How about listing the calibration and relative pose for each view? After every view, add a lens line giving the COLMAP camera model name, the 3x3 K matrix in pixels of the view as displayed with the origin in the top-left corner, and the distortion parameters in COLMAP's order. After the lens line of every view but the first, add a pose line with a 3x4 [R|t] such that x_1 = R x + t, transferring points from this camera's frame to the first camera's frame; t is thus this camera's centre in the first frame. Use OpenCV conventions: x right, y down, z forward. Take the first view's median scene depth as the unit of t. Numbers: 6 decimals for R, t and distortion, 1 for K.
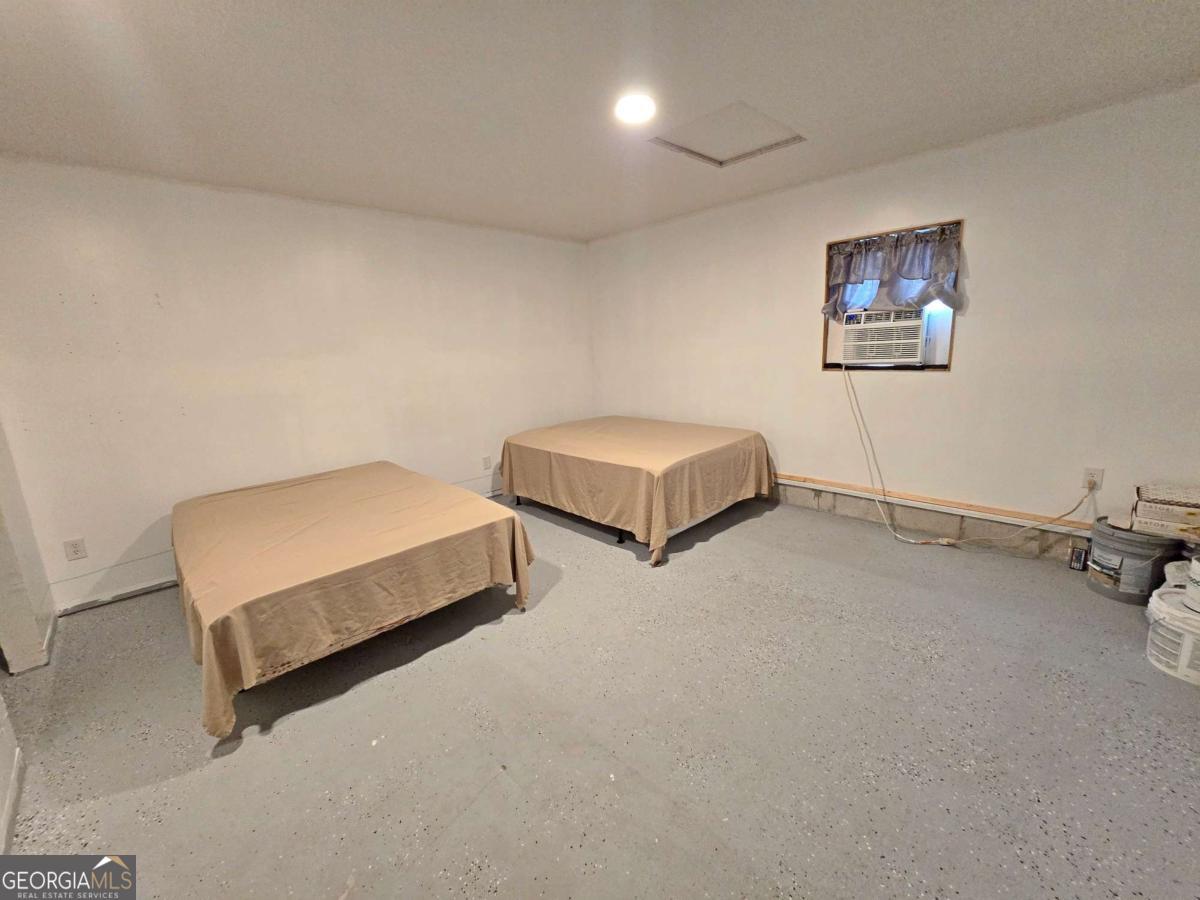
lens RADIAL K [[492.1, 0, 601.3], [0, 492.1, 448.6], [0, 0, 1]] dist [-0.001846, 0.000047]
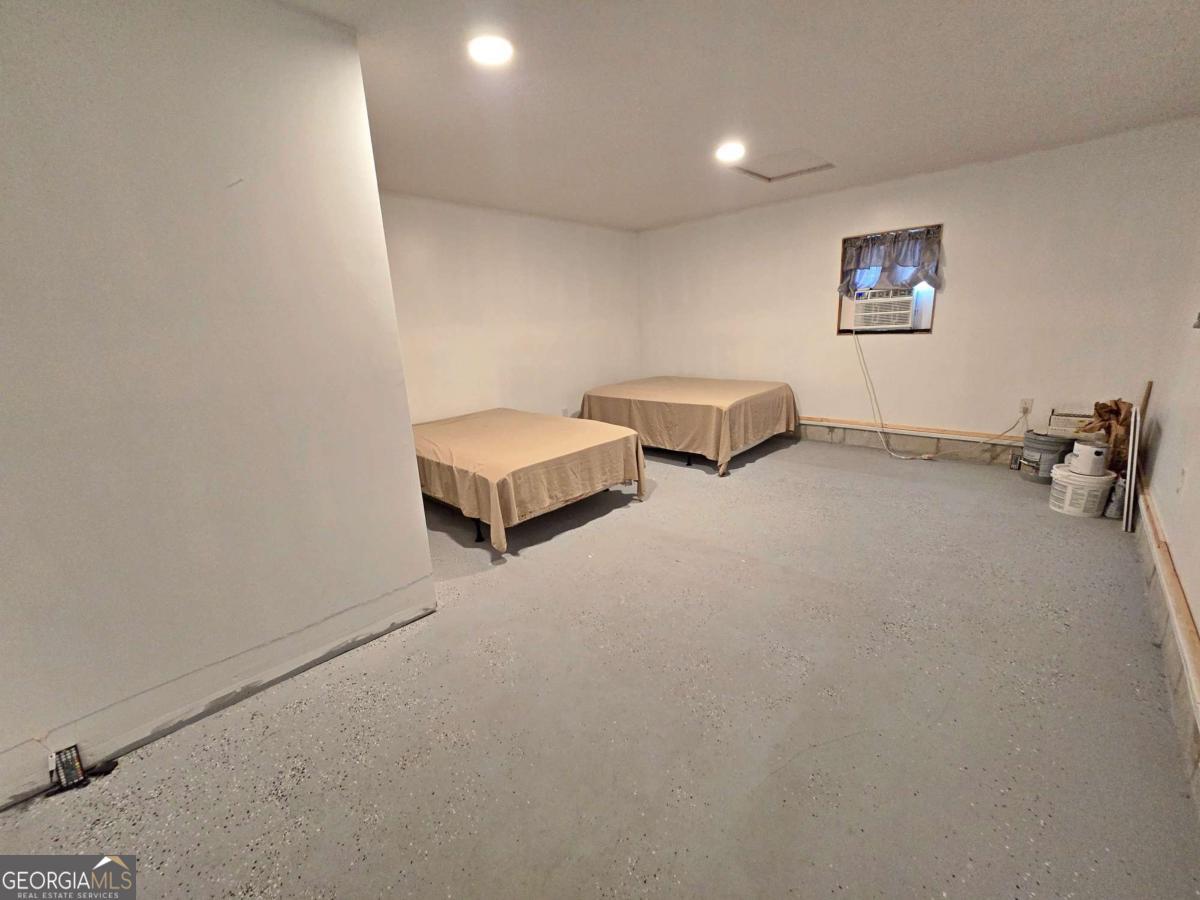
lens RADIAL K [[492.1, 0, 603.6], [0, 492.1, 448.0], [0, 0, 1]] dist [-0.001846, 0.000047]
pose [[0.999097, -0.012969, 0.040456, -0.275387], [0.011329, 0.999115, 0.040511, 0.098065], [-0.040946, -0.040016, 0.998360, -0.360171]]
